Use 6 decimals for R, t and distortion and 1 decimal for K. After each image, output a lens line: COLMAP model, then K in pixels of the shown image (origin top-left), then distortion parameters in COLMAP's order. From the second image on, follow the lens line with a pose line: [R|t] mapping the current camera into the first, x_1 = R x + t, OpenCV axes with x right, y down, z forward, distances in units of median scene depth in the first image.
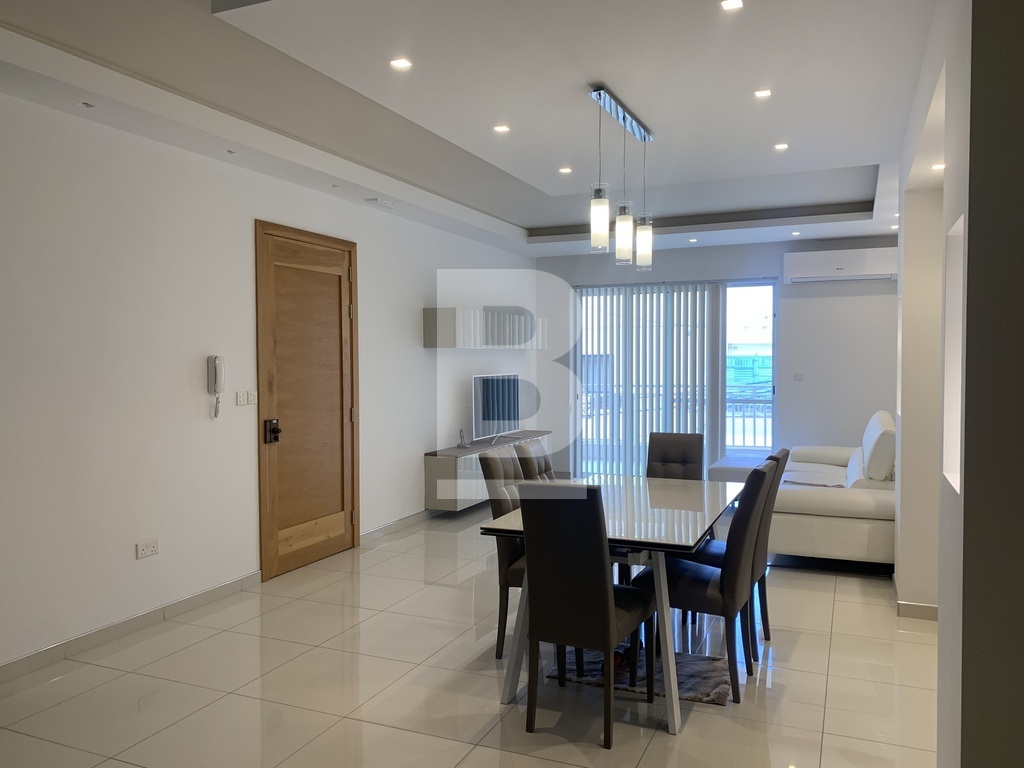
lens RADIAL K [[789.5, 0, 512.0], [0, 789.5, 384.0], [0, 0, 1]] dist [0.005868, 0.002176]
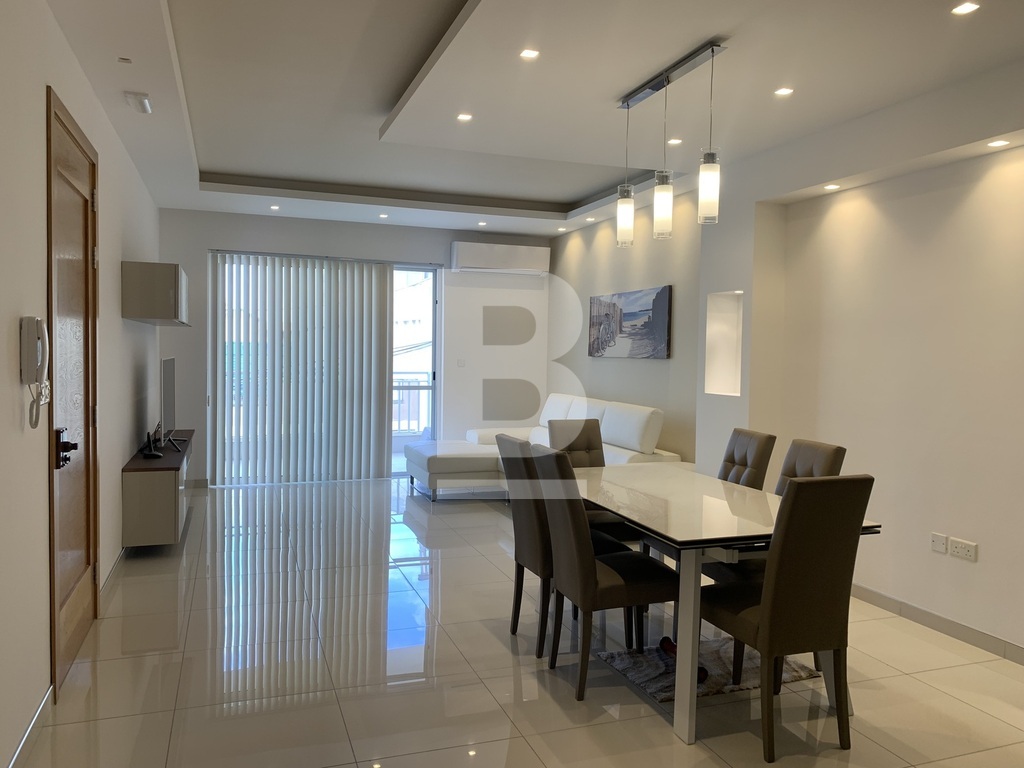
lens RADIAL K [[777.1, 0, 512.0], [0, 777.1, 384.0], [0, 0, 1]] dist [0.233493, -0.535965]
pose [[0.724367, -0.013745, 0.689278, -0.285537], [0.002363, 0.999845, 0.017455, 0.000624], [-0.689411, -0.011015, 0.724287, 0.205196]]
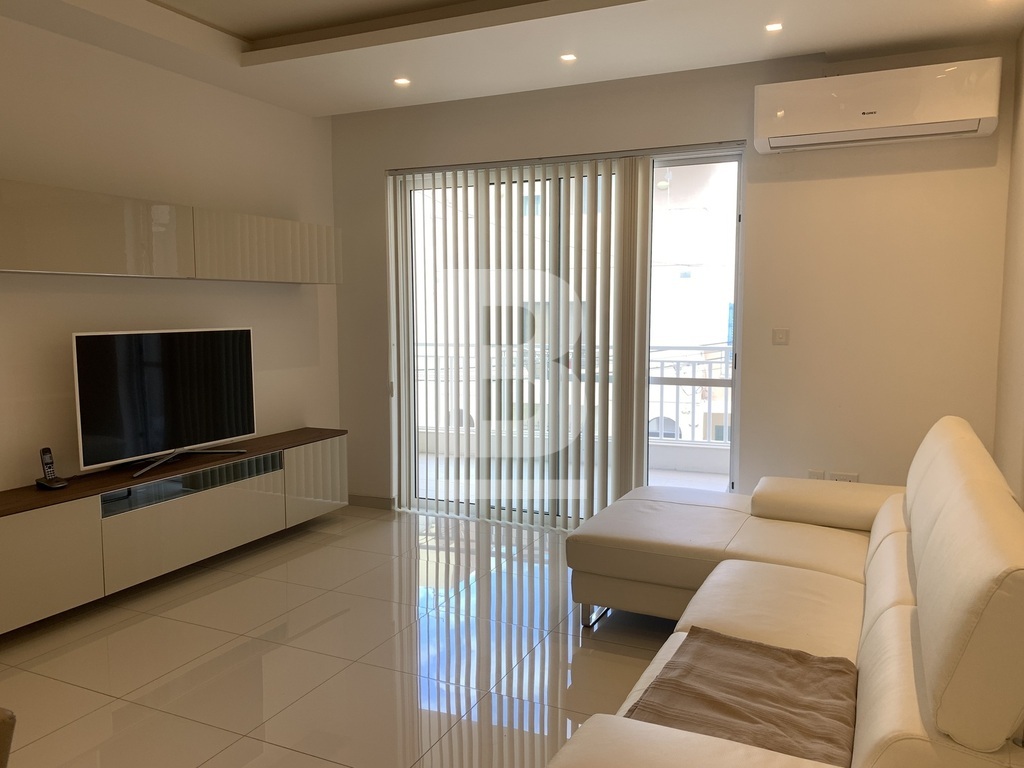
lens RADIAL K [[765.9, 0, 552.2], [0, 765.9, 377.4], [0, 0, 1]] dist [0.031495, 0.002199]
pose [[0.999991, 0.003838, 0.001568, 0.205434], [-0.003926, 0.998159, 0.060518, -0.011979], [-0.001332, -0.060523, 0.998166, 0.480657]]
